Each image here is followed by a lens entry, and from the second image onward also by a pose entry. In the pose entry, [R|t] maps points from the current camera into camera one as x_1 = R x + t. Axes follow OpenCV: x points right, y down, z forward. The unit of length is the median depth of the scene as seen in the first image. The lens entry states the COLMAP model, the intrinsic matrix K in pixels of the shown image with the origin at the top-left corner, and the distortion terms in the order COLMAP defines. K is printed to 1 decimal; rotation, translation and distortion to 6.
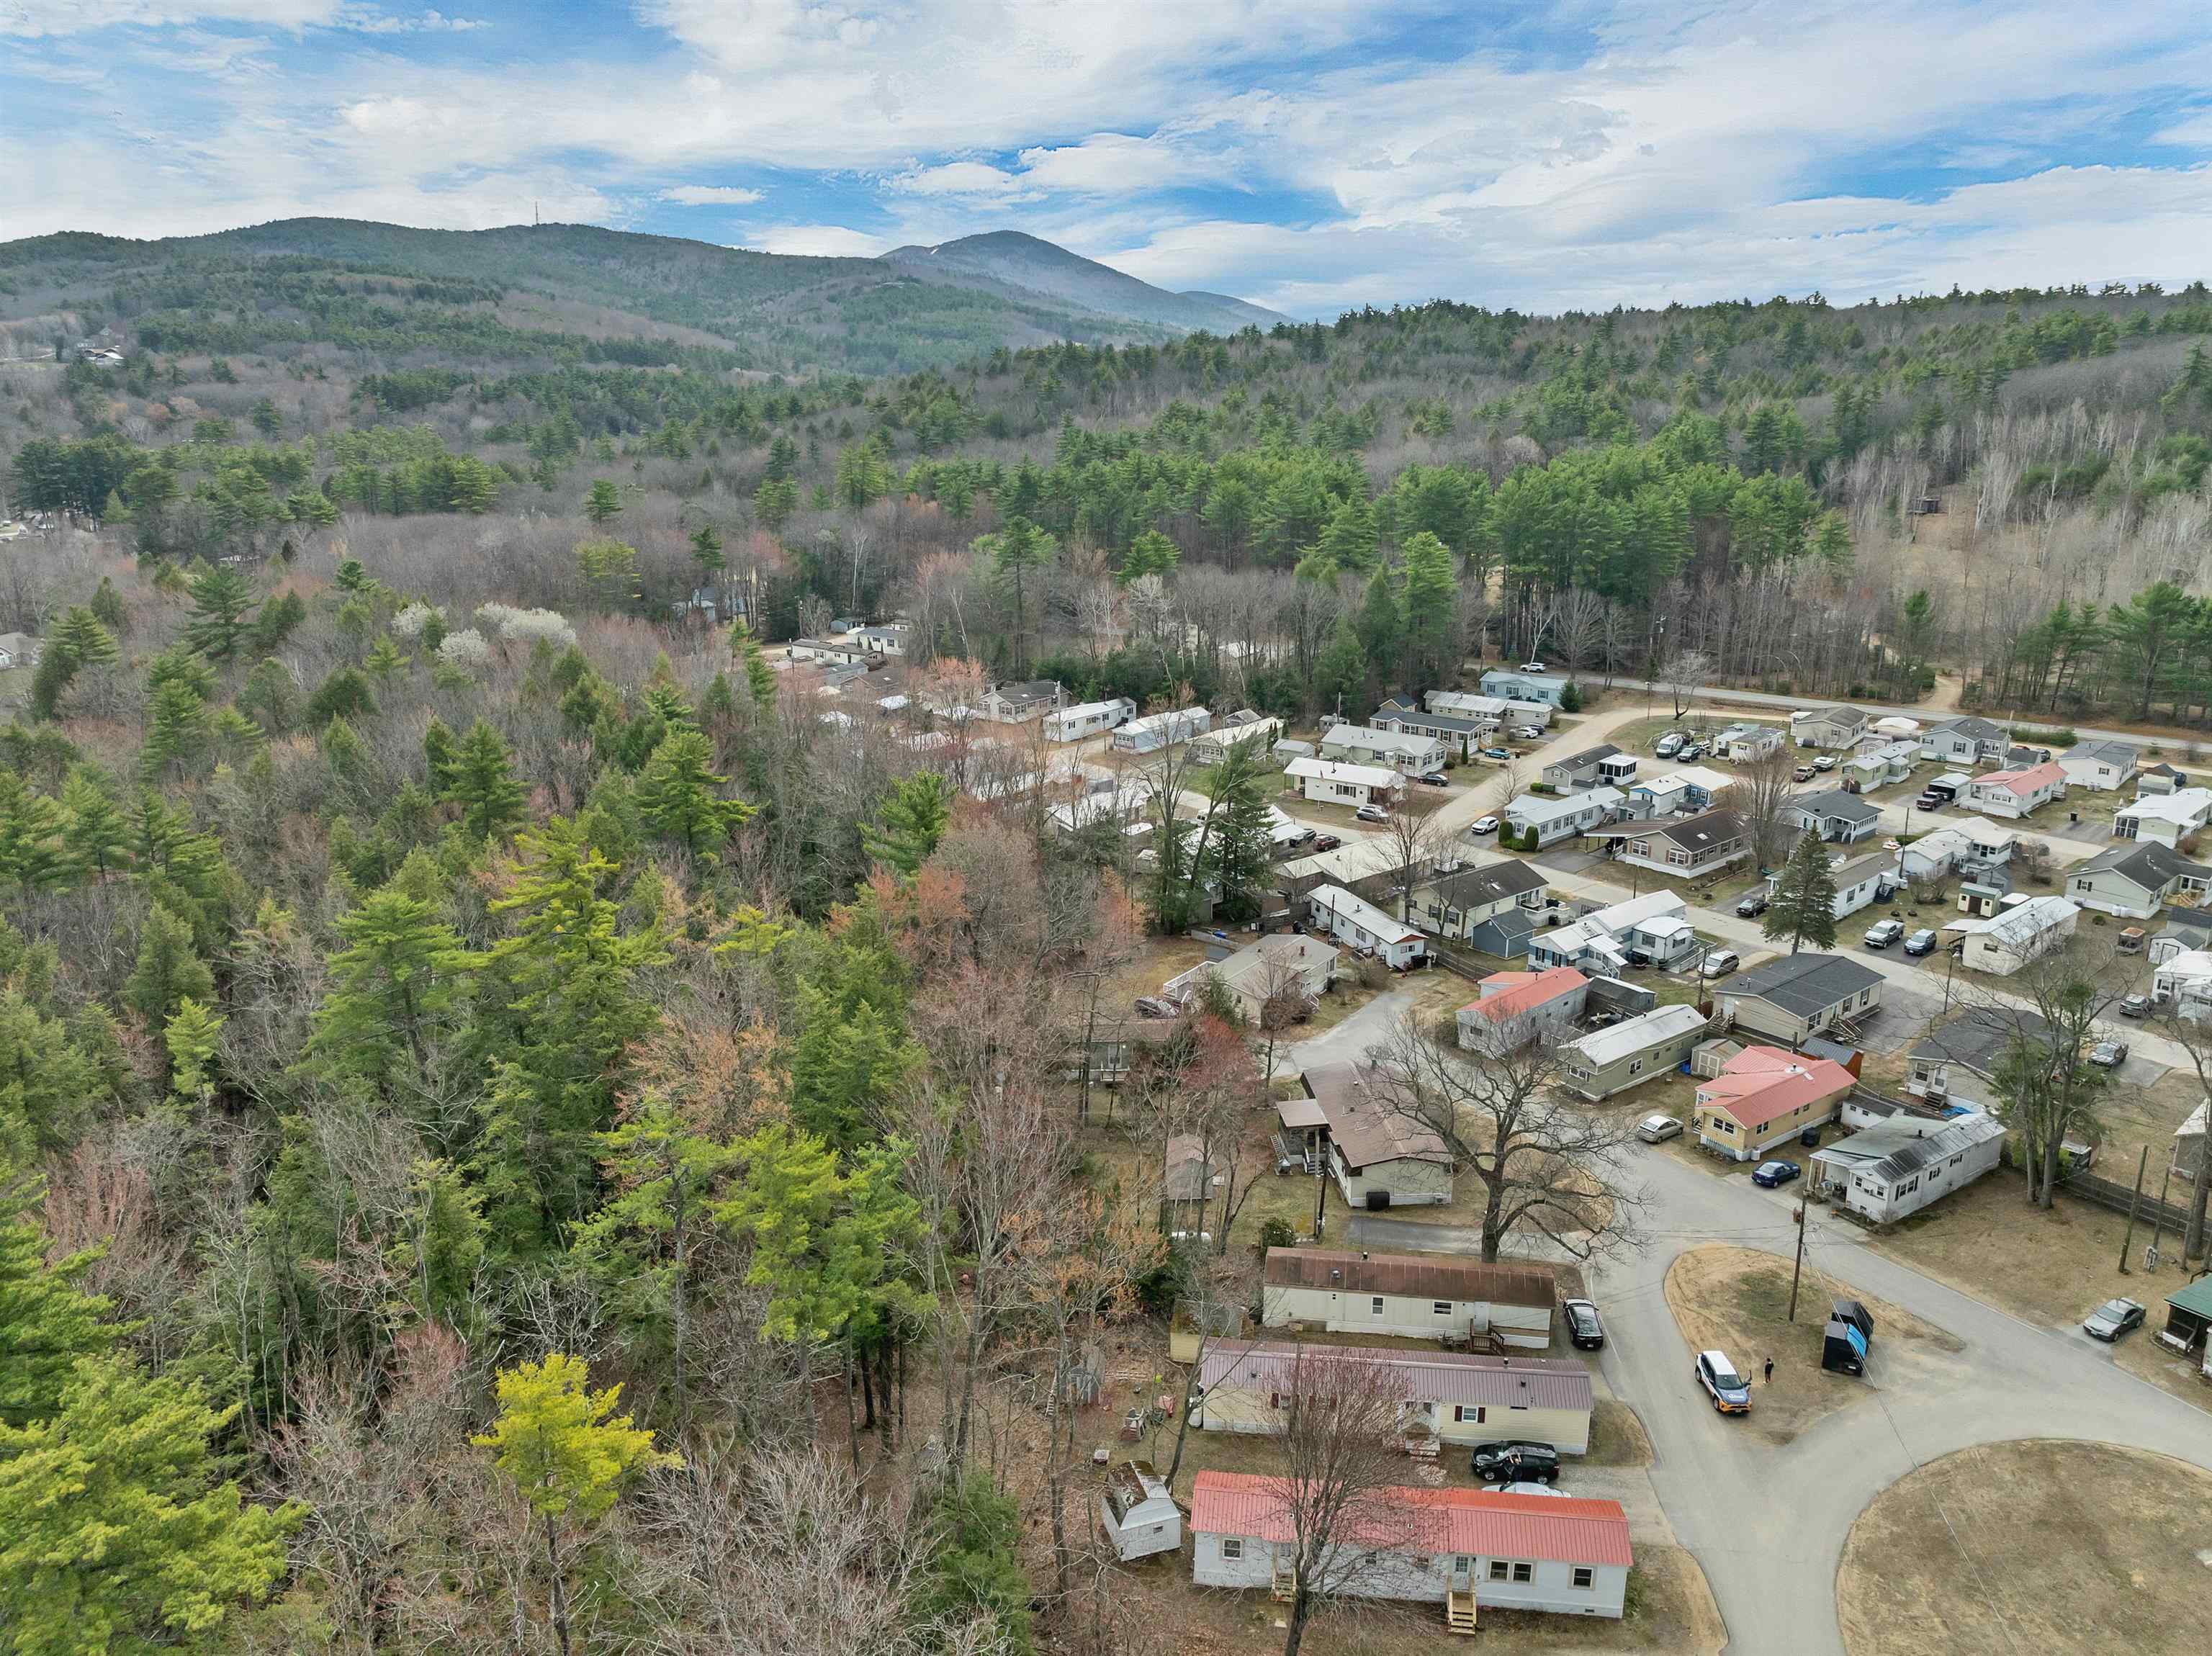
lens RADIAL K [[1577.9, 0, 1115.4], [0, 1577.9, 823.0], [0, 0, 1]] dist [-0.046515, 0.006926]
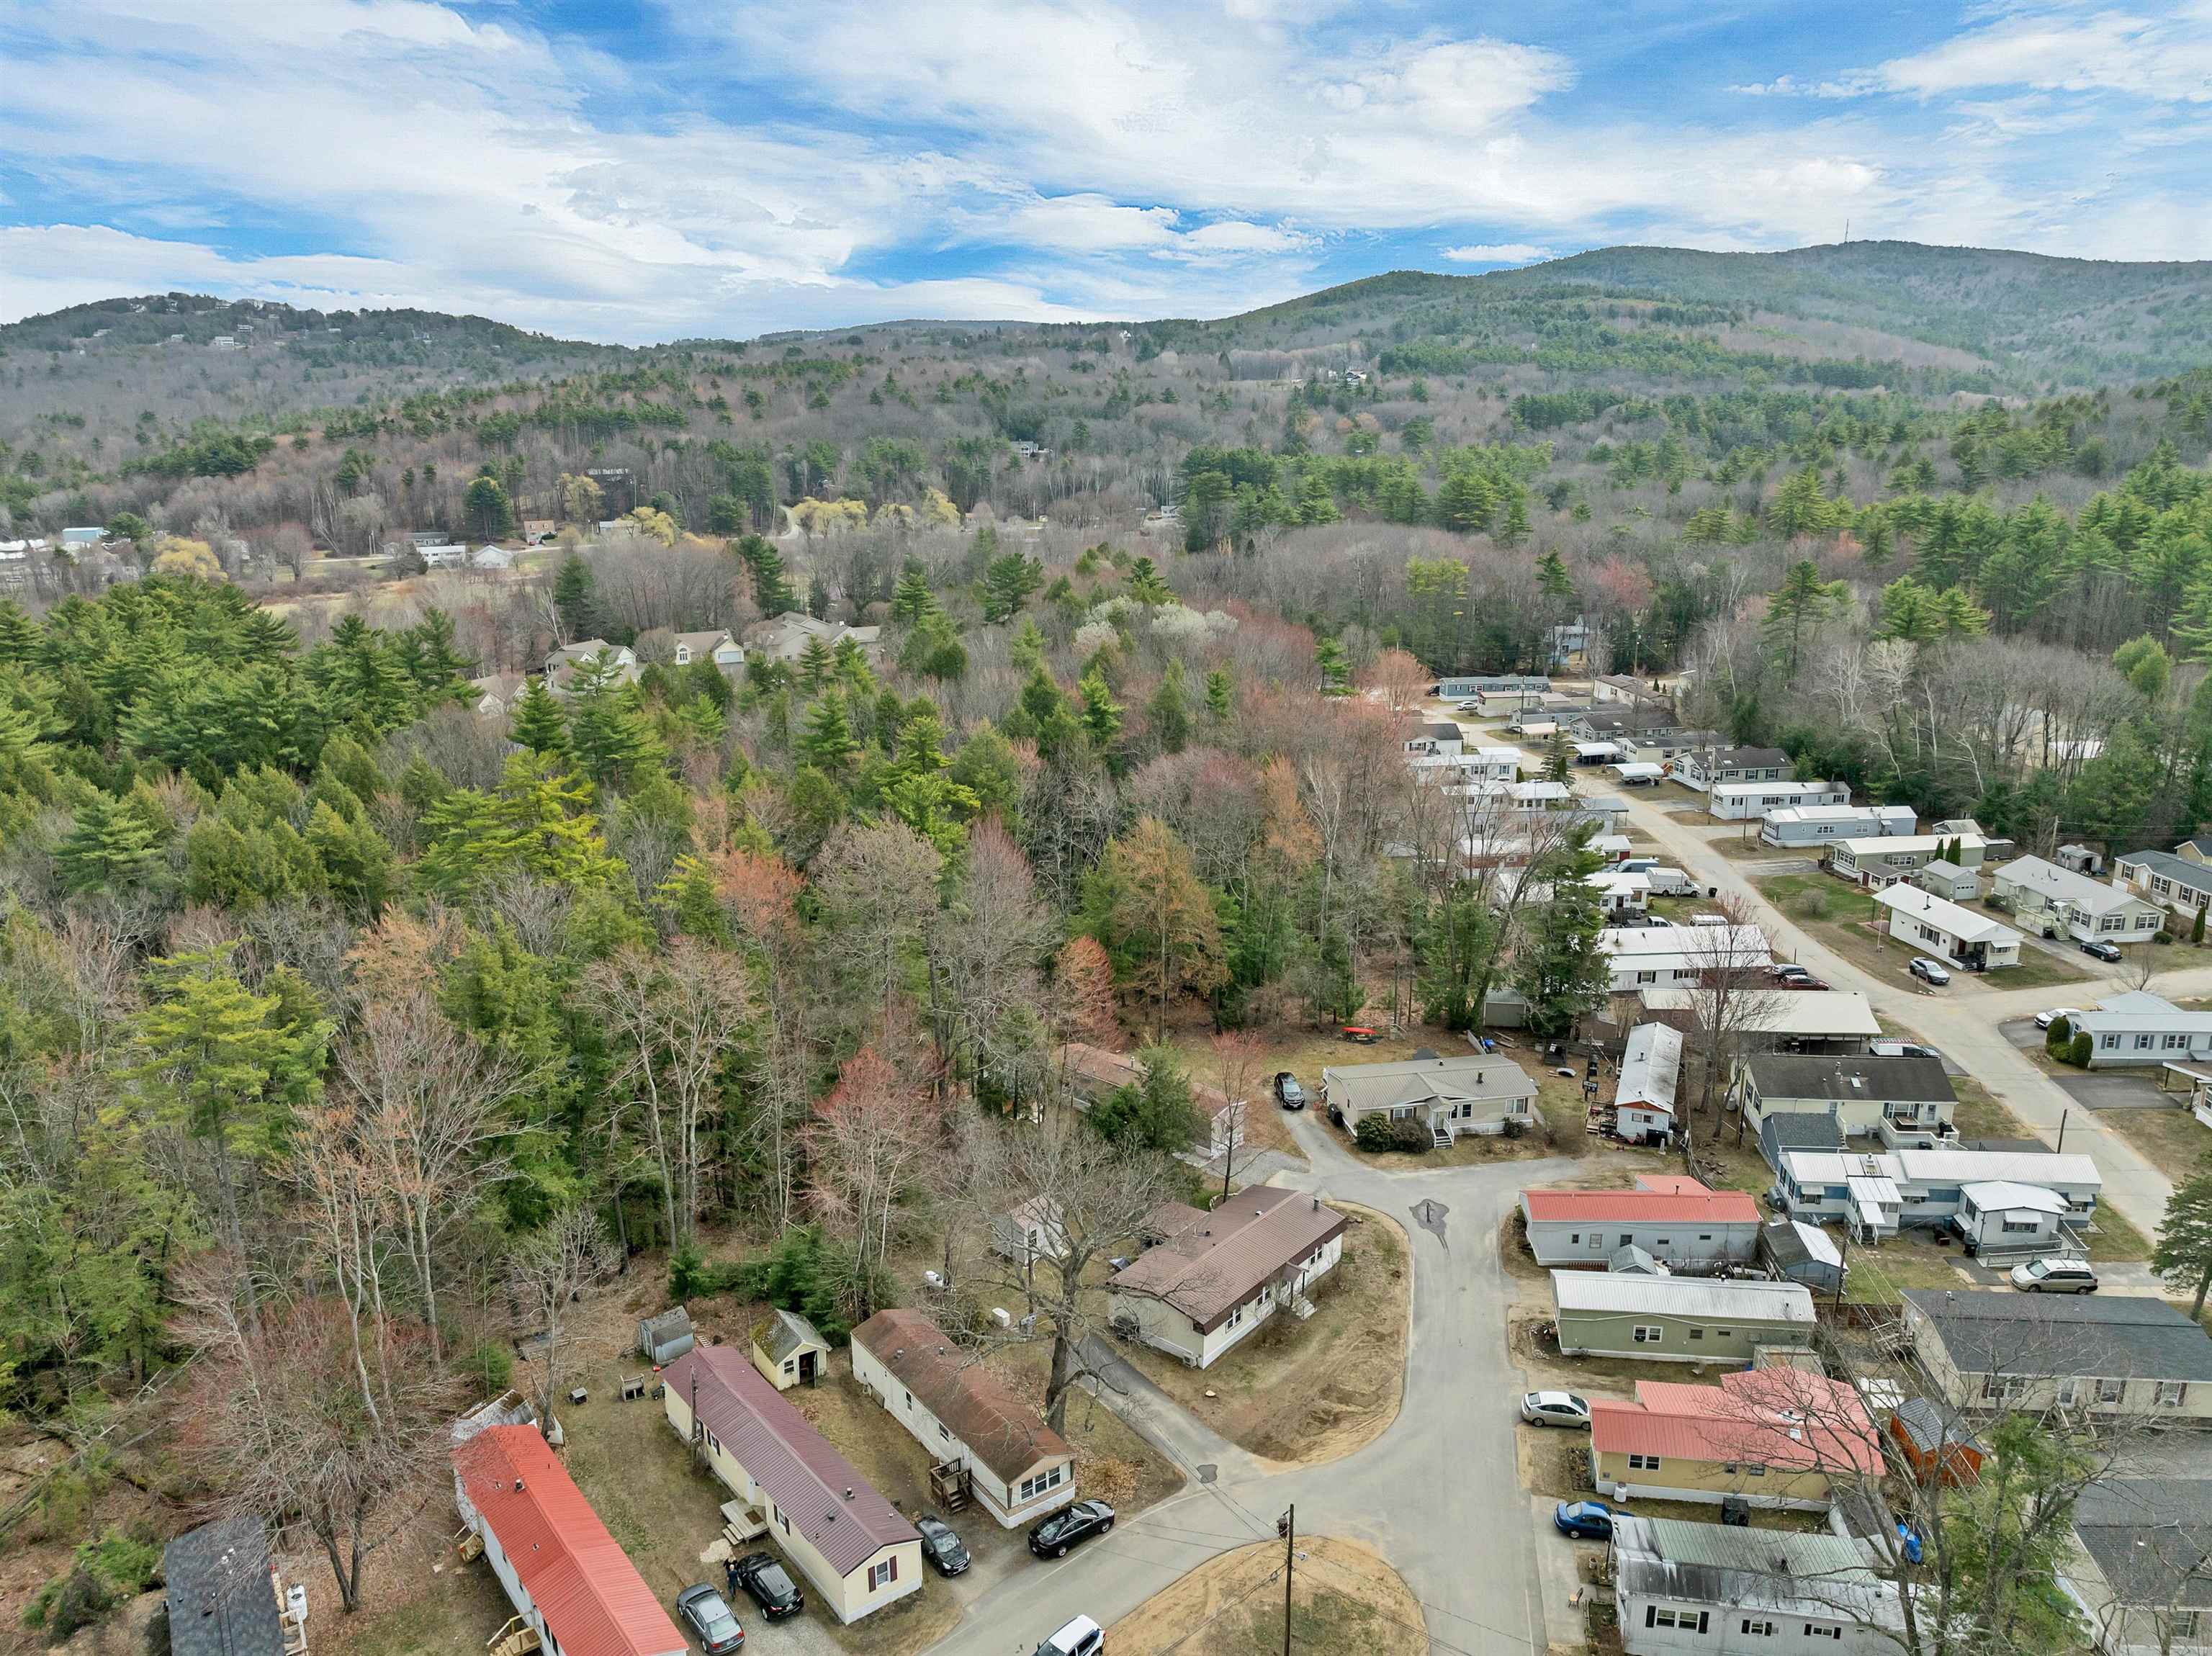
lens RADIAL K [[1577.9, 0, 1115.4], [0, 1577.9, 823.0], [0, 0, 1]] dist [-0.046515, 0.006926]
pose [[0.715390, 0.173887, -0.676743, 0.338308], [-0.182241, 0.981450, 0.059533, -0.043269], [0.674541, 0.080741, 0.733809, 0.155082]]
